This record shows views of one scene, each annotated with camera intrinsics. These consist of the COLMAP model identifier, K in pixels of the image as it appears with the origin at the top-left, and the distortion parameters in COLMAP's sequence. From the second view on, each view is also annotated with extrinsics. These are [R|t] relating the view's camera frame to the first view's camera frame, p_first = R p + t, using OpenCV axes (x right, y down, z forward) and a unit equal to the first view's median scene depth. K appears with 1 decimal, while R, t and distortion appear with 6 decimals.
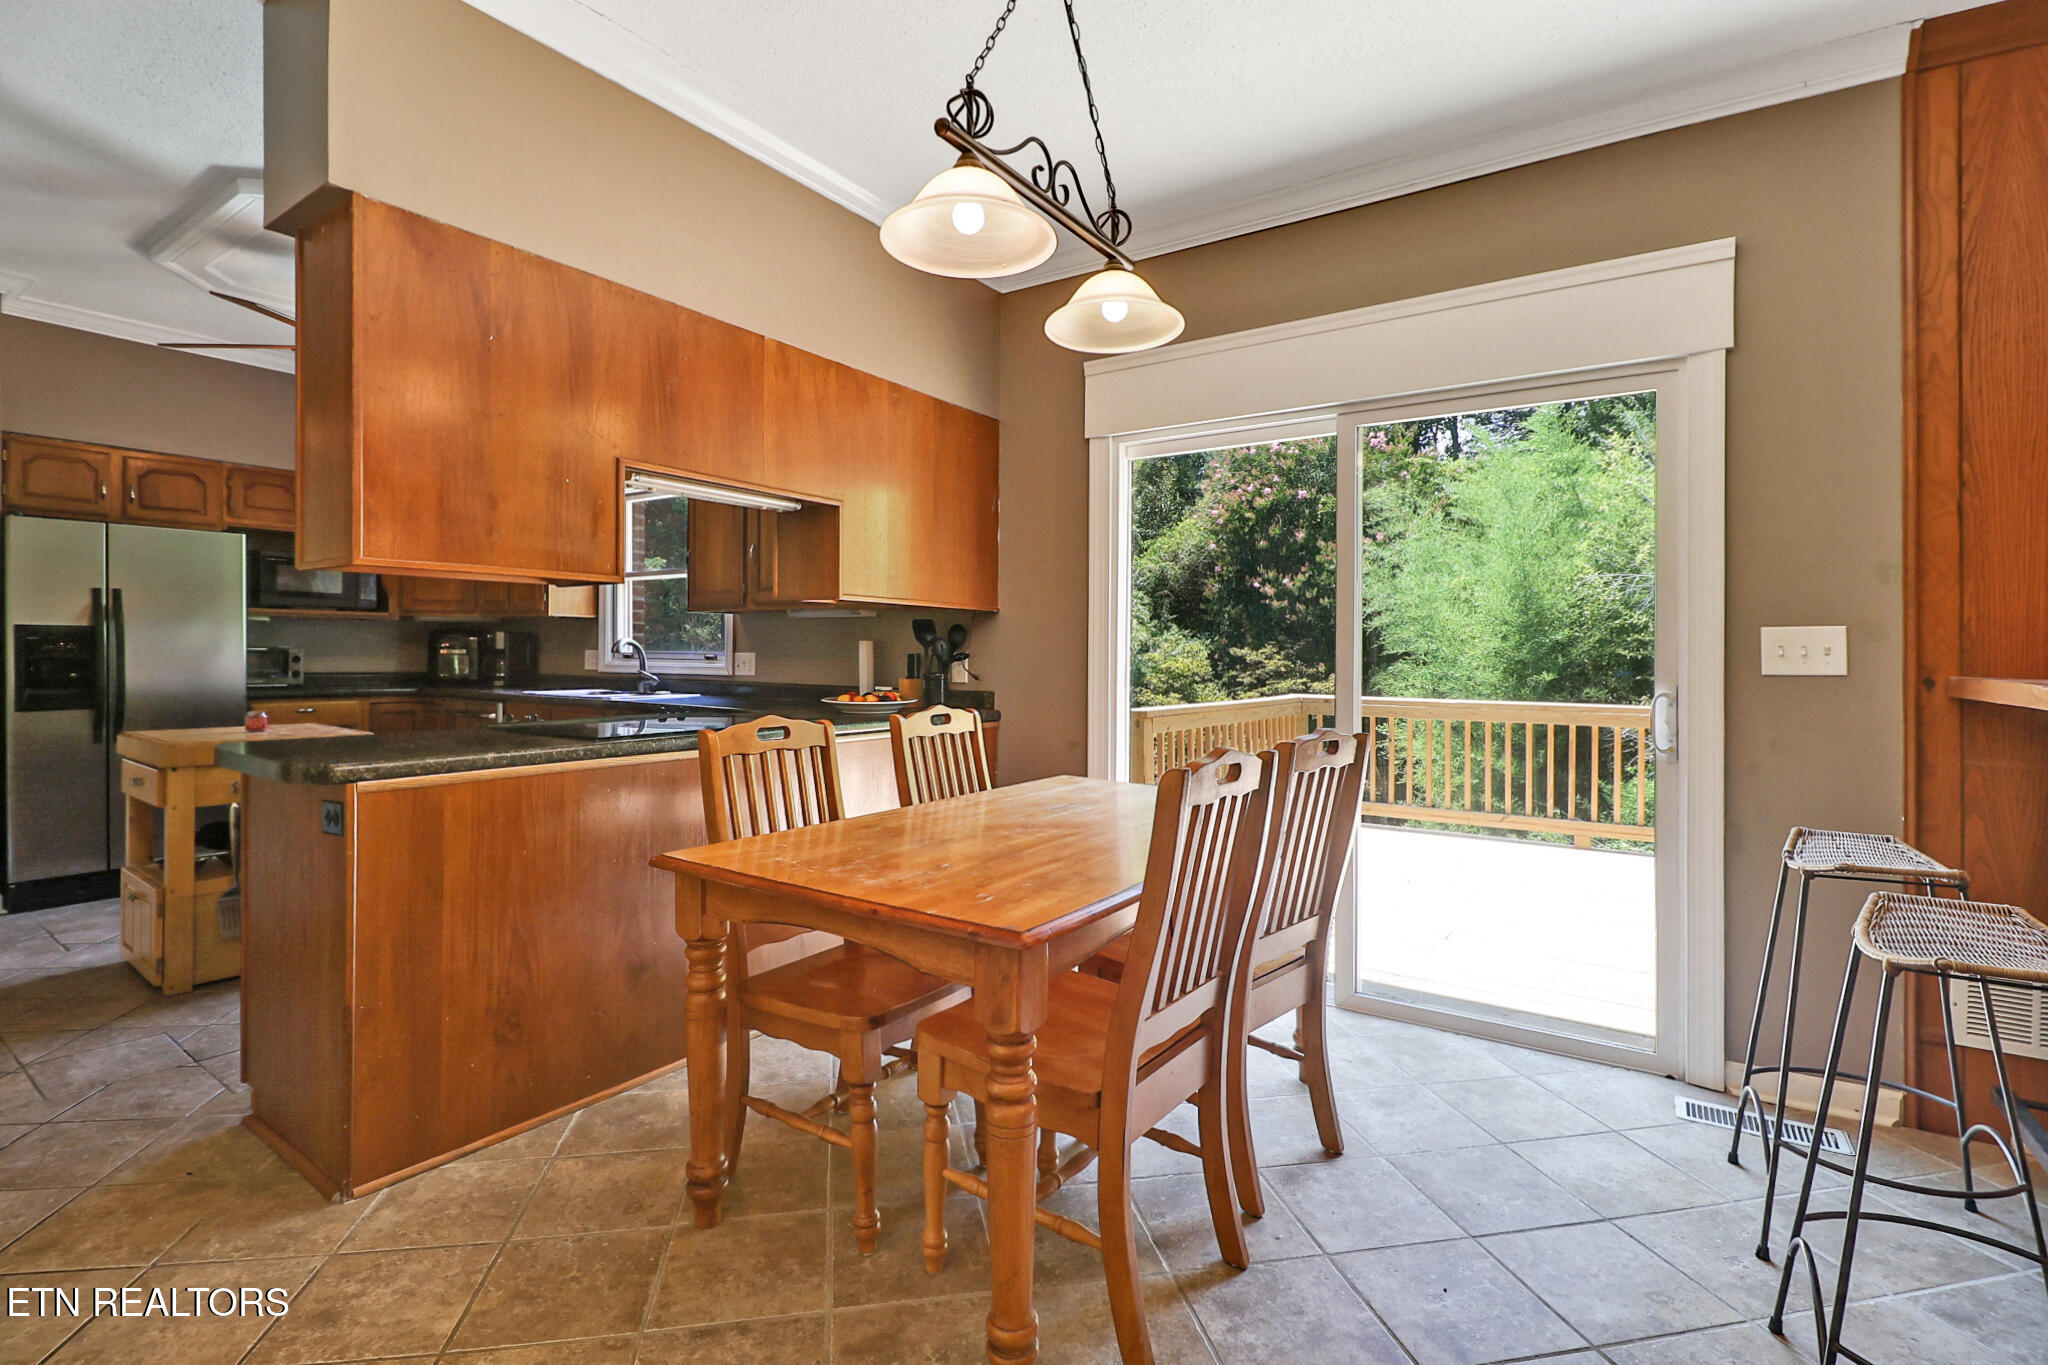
lens RADIAL K [[940.0, 0, 1024.3], [0, 940.0, 681.2], [0, 0, 1]] dist [-0.003093, -0.010226]
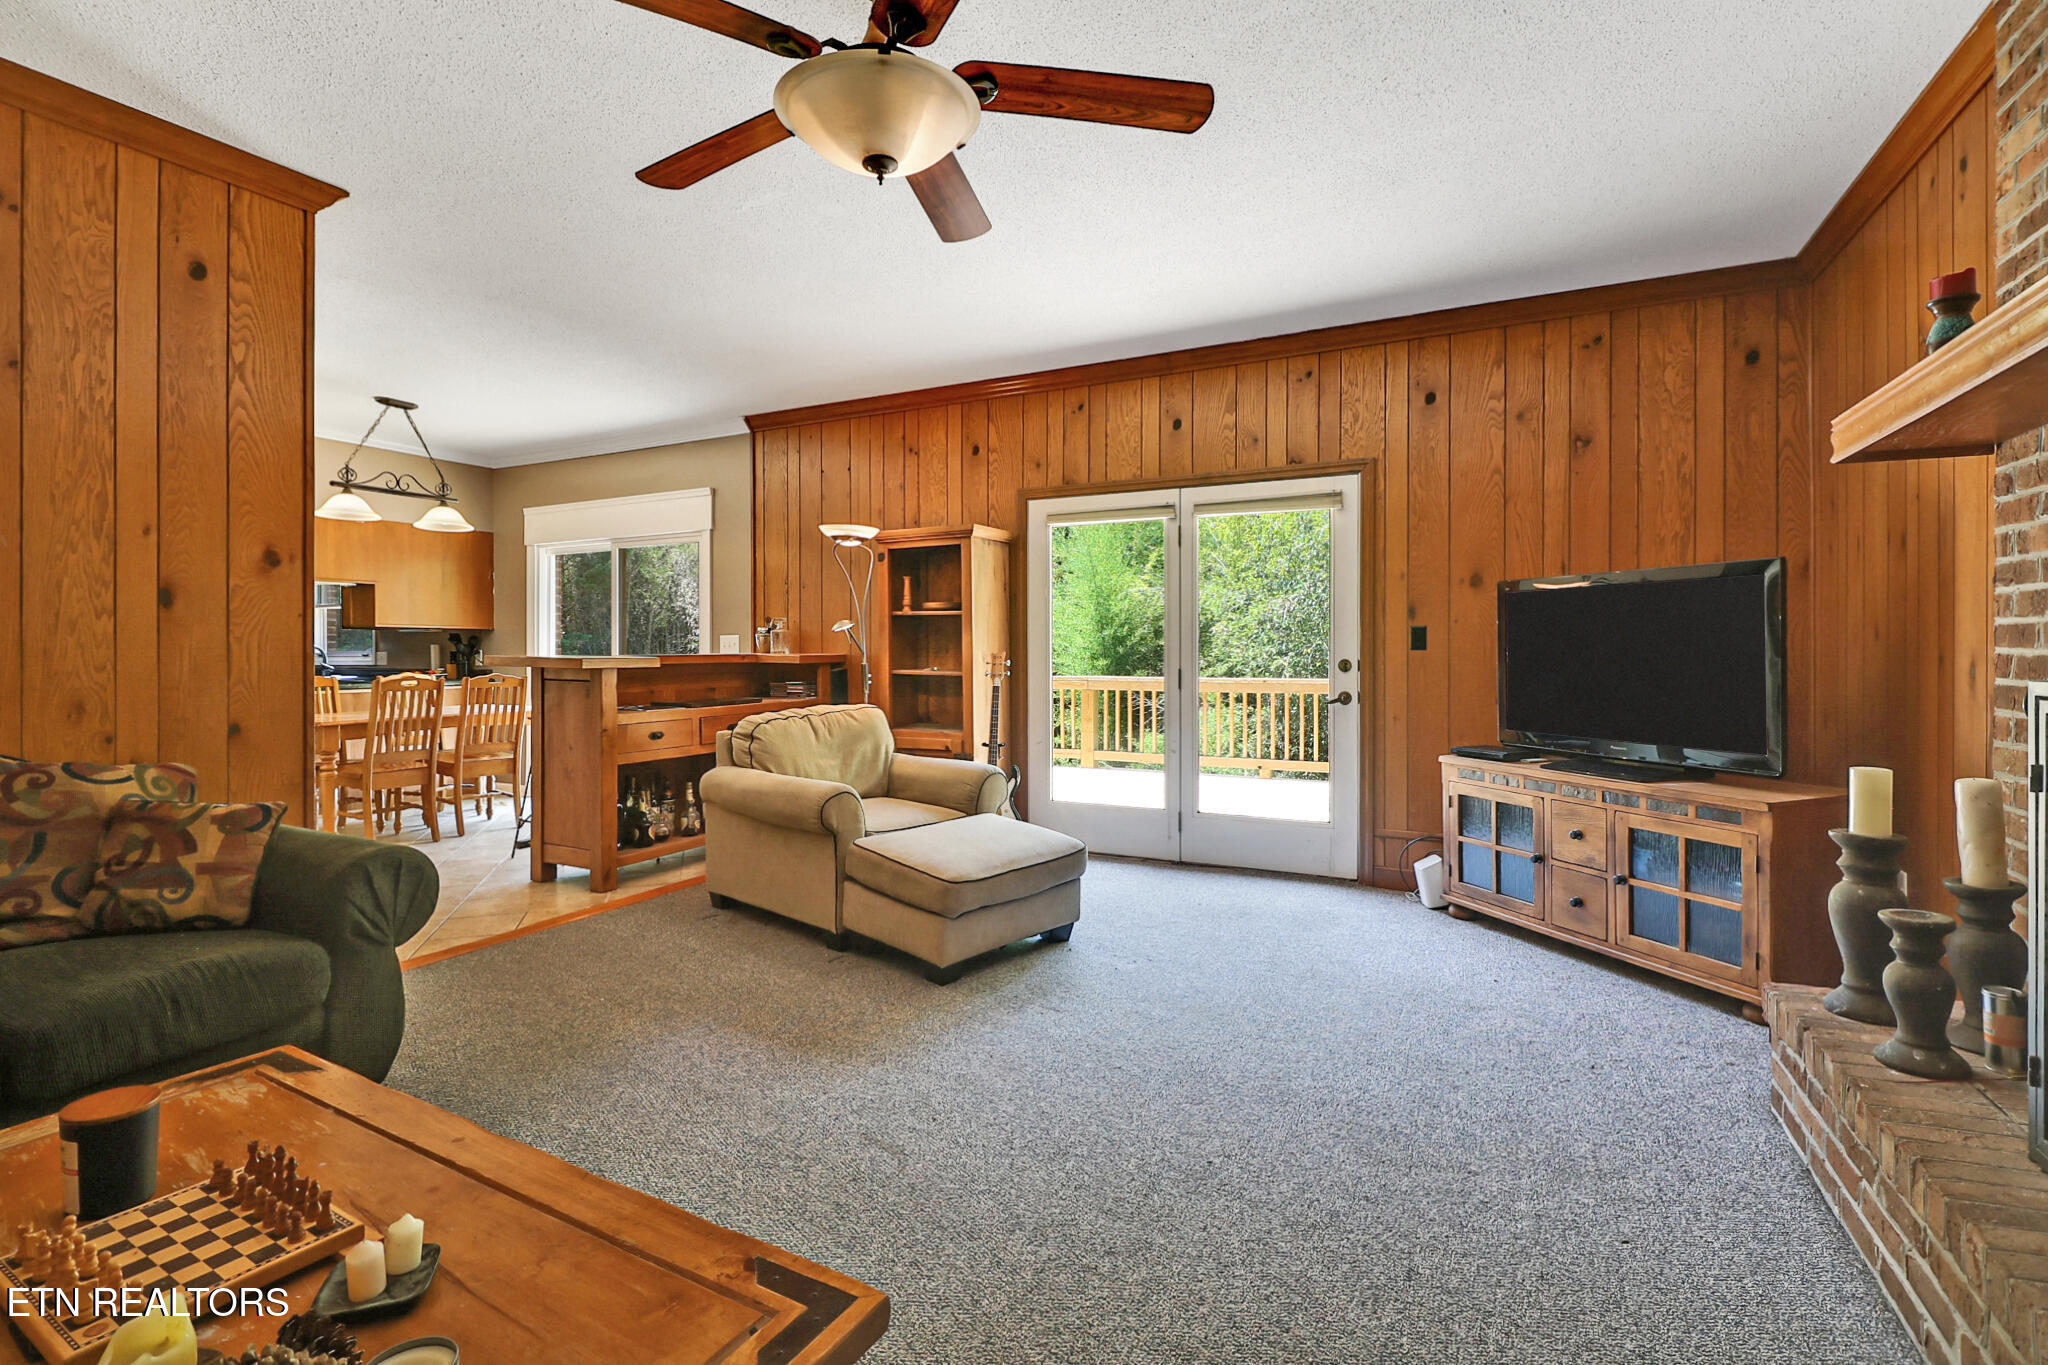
lens RADIAL K [[940.0, 0, 1023.8], [0, 940.0, 654.0], [0, 0, 1]] dist [-0.003093, -0.010226]
pose [[0.992886, -0.014829, 0.118140, 1.419987], [0.017812, 0.999548, -0.024231, 0.077302], [-0.117727, 0.026163, 0.992701, -1.839532]]
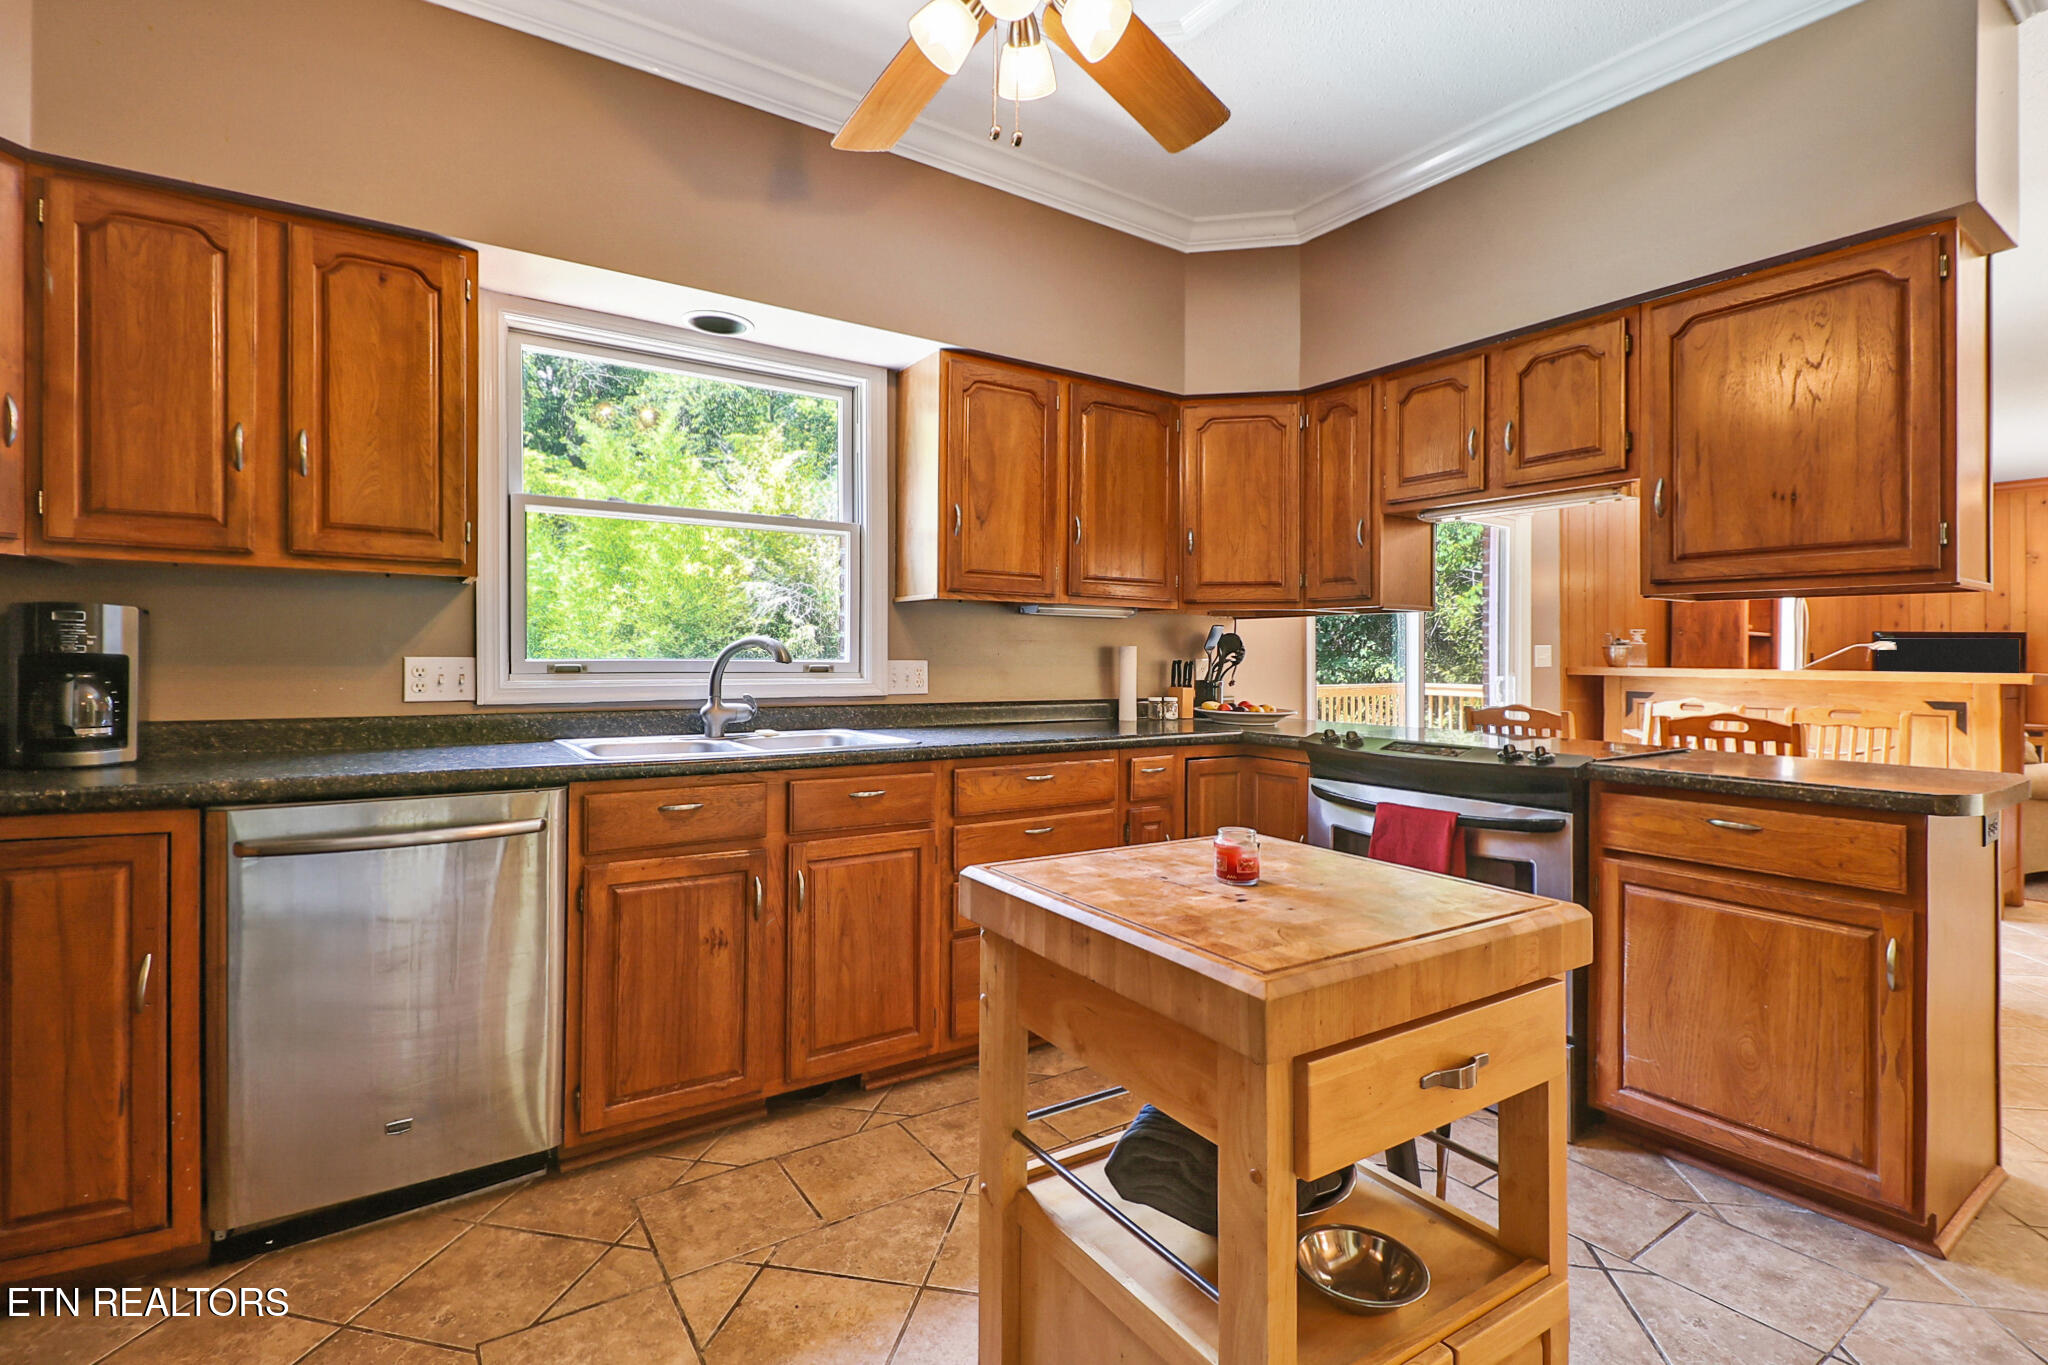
lens RADIAL K [[940.0, 0, 1011.5], [0, 940.0, 669.4], [0, 0, 1]] dist [-0.003093, -0.010226]
pose [[0.392846, -0.020142, 0.919384, -1.862011], [0.023492, 0.999654, 0.011863, -0.062261], [-0.919304, 0.016938, 0.393183, 1.367449]]
